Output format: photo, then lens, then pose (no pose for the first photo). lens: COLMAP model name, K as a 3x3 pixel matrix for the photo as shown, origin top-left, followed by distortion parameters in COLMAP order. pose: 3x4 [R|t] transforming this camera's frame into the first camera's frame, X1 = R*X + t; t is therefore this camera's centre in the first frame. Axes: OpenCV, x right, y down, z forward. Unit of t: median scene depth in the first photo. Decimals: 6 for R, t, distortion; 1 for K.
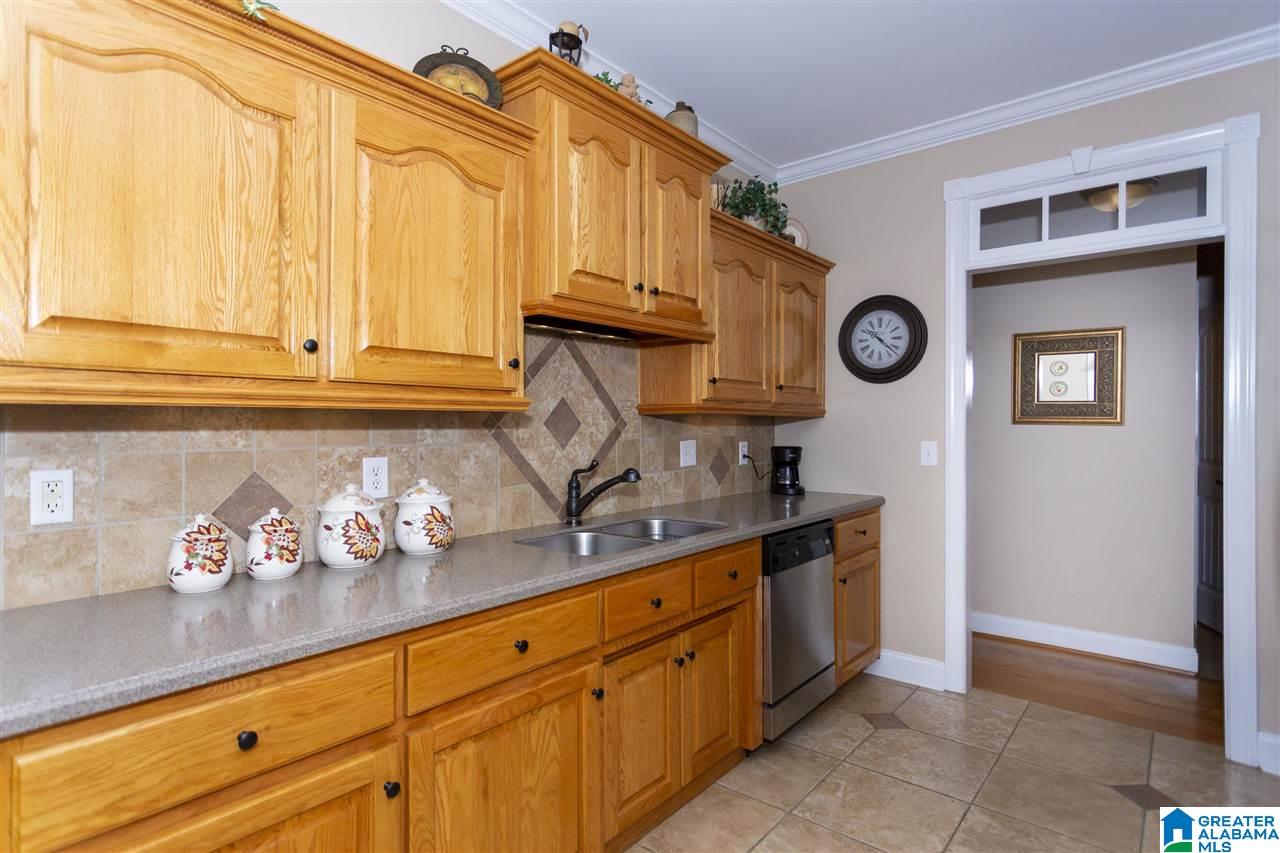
lens RADIAL K [[650.2, 0, 625.8], [0, 650.2, 424.9], [0, 0, 1]] dist [-0.006458, 0.003461]
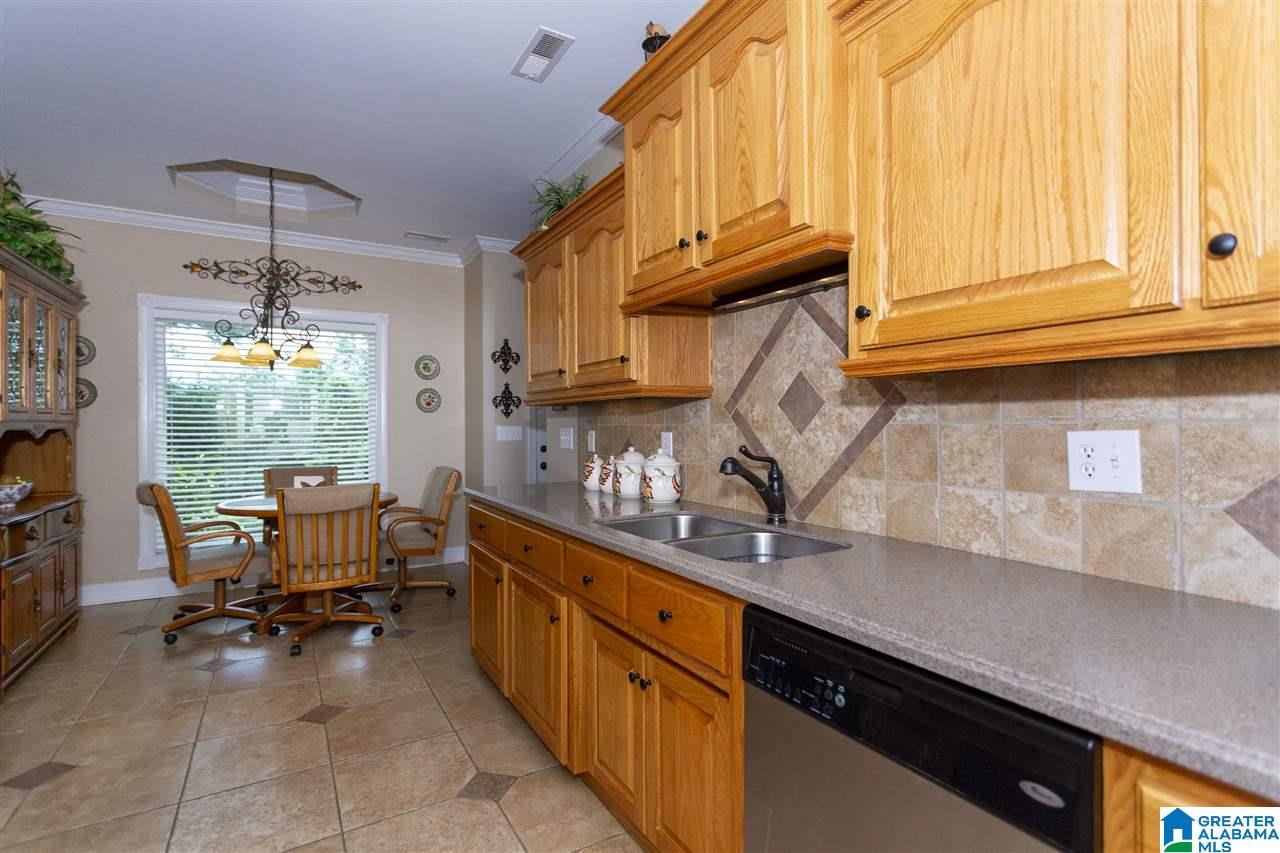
lens RADIAL K [[600.8, 0, 629.1], [0, 600.8, 418.5], [0, 0, 1]] dist [-0.002339, 0.003434]
pose [[-0.326087, -0.005767, -0.945322, 0.700753], [0.004904, 0.999958, -0.007792, 0.022352], [0.945327, -0.007177, -0.326045, 1.046852]]
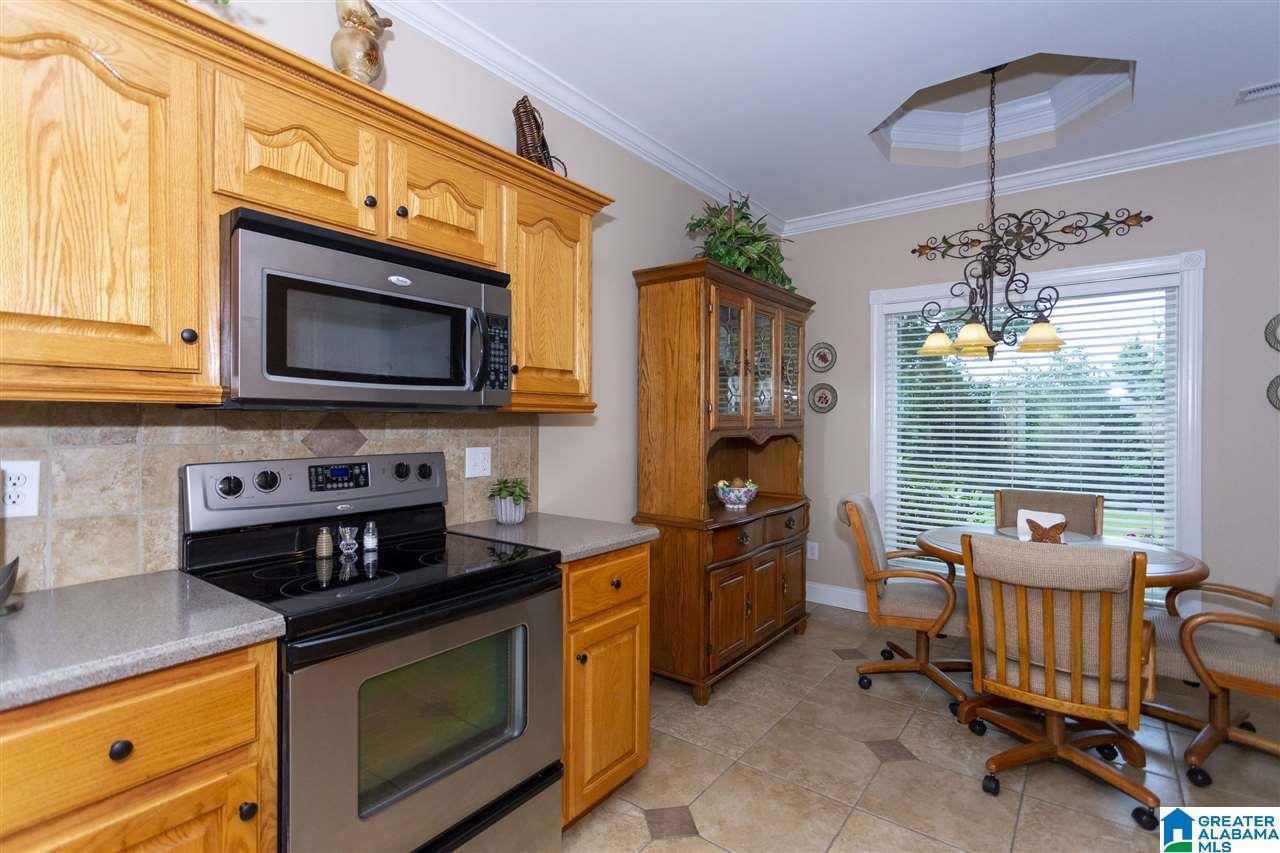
lens RADIAL K [[600.8, 0, 647.6], [0, 600.8, 422.6], [0, 0, 1]] dist [-0.002339, 0.003434]
pose [[-0.997517, -0.001981, -0.070400, 0.249705], [-0.002328, 0.999986, 0.004839, -0.005239], [0.070390, 0.004991, -0.997507, 0.749552]]
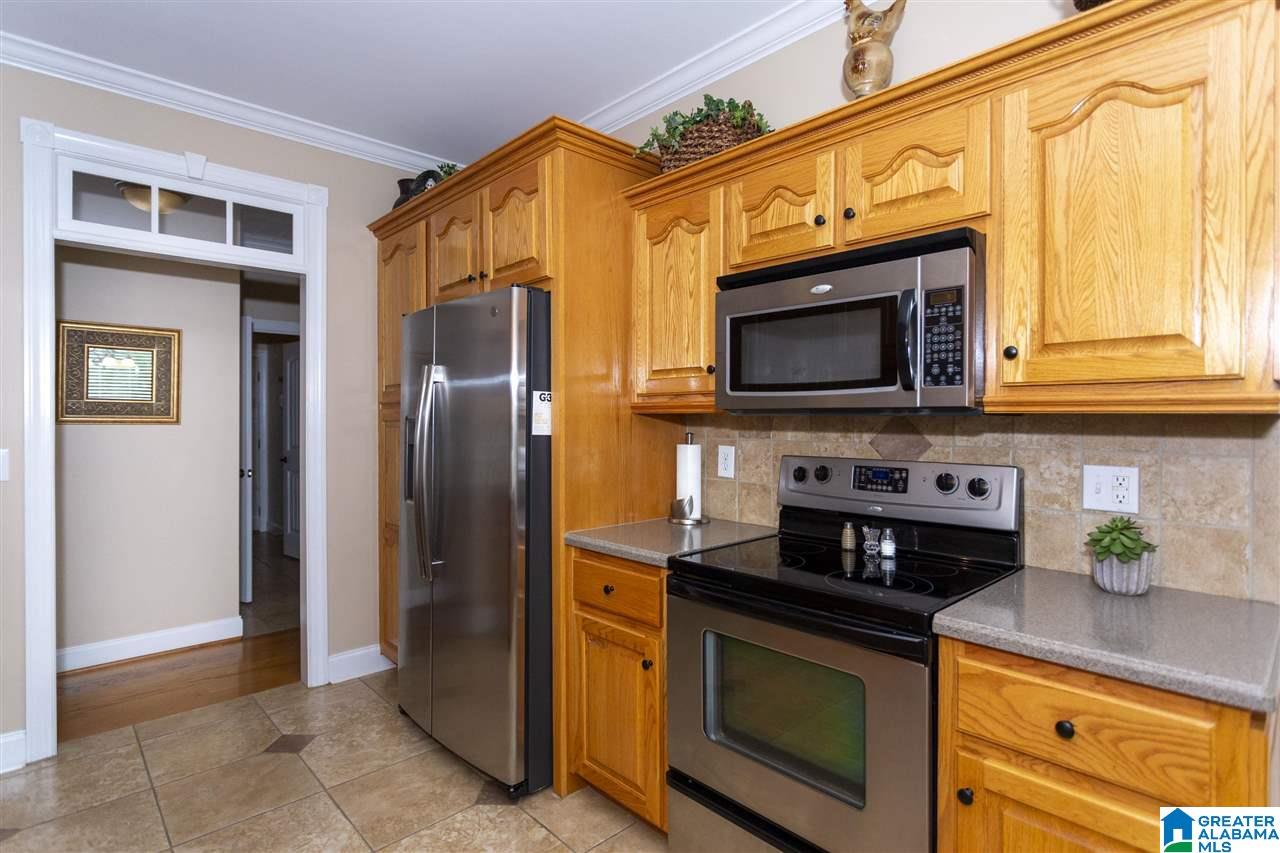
lens RADIAL K [[650.2, 0, 633.0], [0, 650.2, 419.3], [0, 0, 1]] dist [-0.006458, 0.003461]
pose [[0.116274, -0.004422, 0.993207, -0.254581], [0.002539, 0.999988, 0.004155, -0.013811], [-0.993214, 0.002039, 0.116284, 0.222396]]
